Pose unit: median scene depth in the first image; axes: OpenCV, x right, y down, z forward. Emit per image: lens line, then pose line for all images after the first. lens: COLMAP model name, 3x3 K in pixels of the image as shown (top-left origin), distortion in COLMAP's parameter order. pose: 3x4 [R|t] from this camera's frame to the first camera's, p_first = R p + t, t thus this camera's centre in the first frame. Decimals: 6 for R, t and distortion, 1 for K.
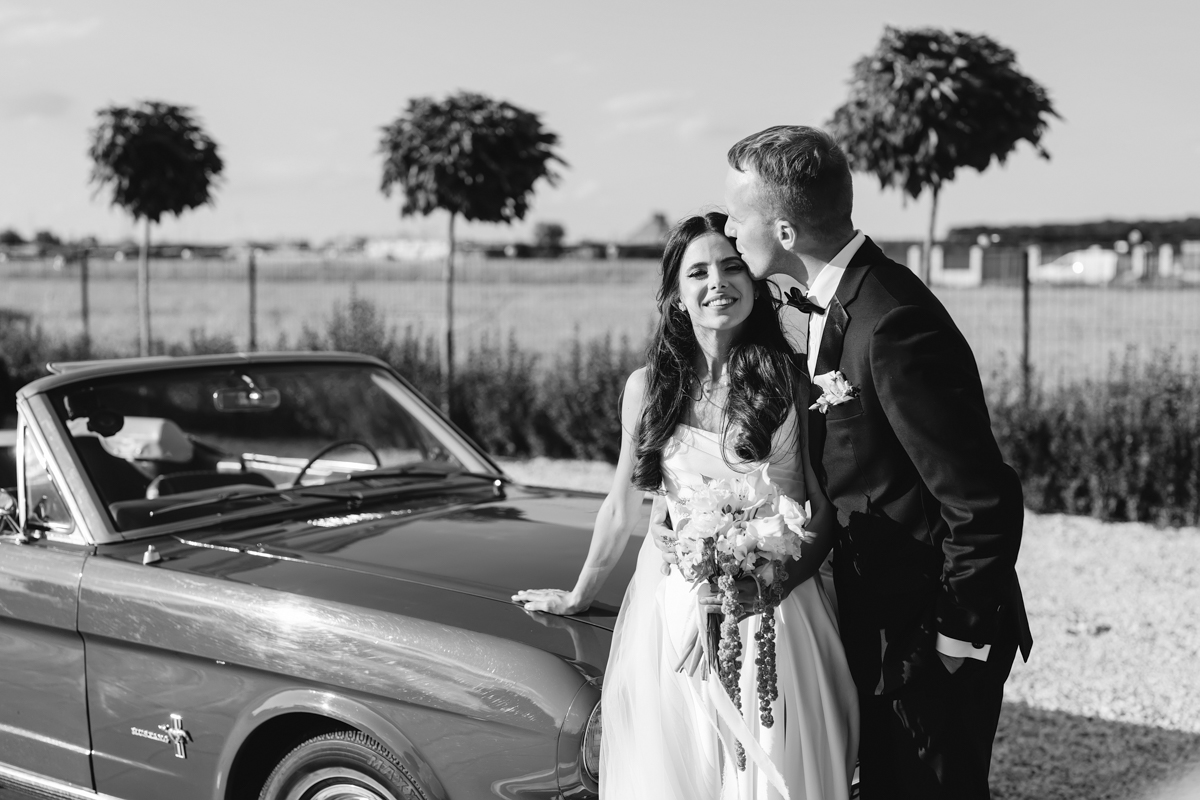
lens RADIAL K [[1708.7, 0, 600.0], [0, 1708.7, 400.0], [0, 0, 1]] dist [-0.221688, 0.000774]
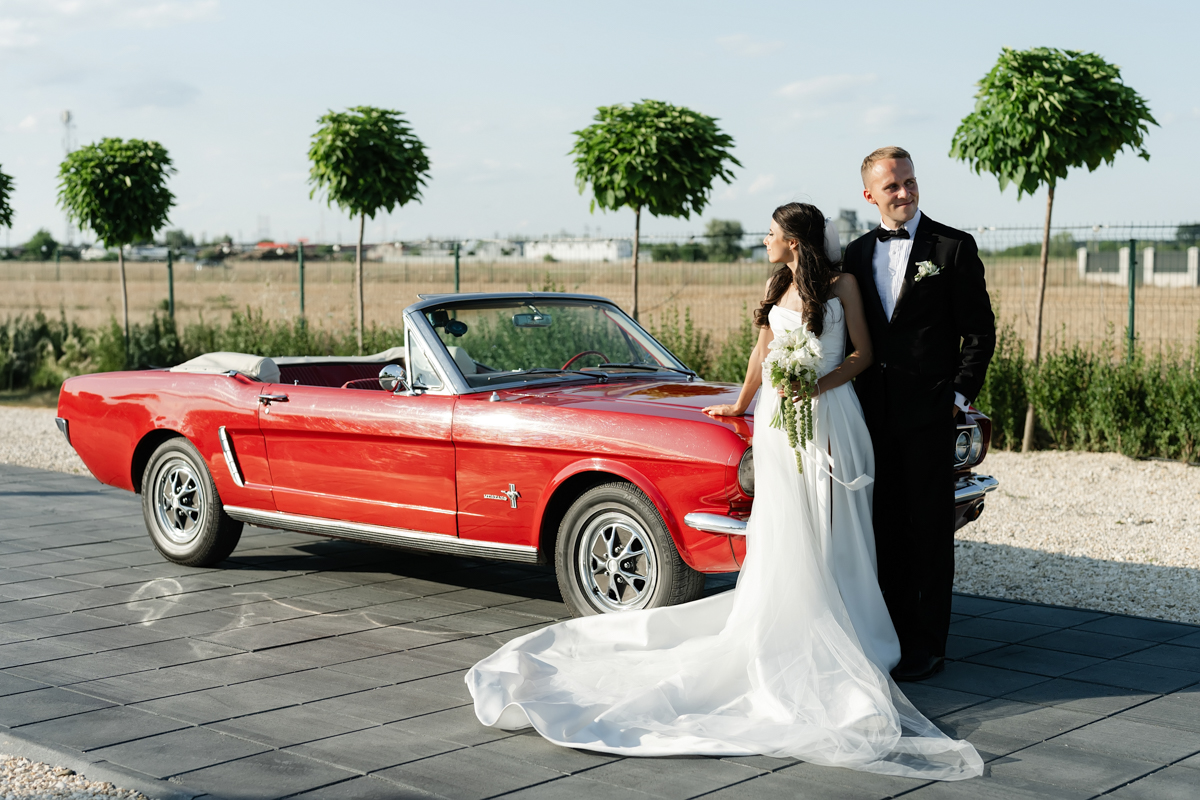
lens RADIAL K [[1907.2, 0, 600.0], [0, 1907.2, 400.0], [0, 0, 1]] dist [-0.309531, 0.034865]
pose [[0.995393, 0.000759, -0.095876, 0.010577], [-0.001699, 0.999951, -0.009716, 0.037641], [0.095864, 0.009834, 0.995346, -0.317867]]
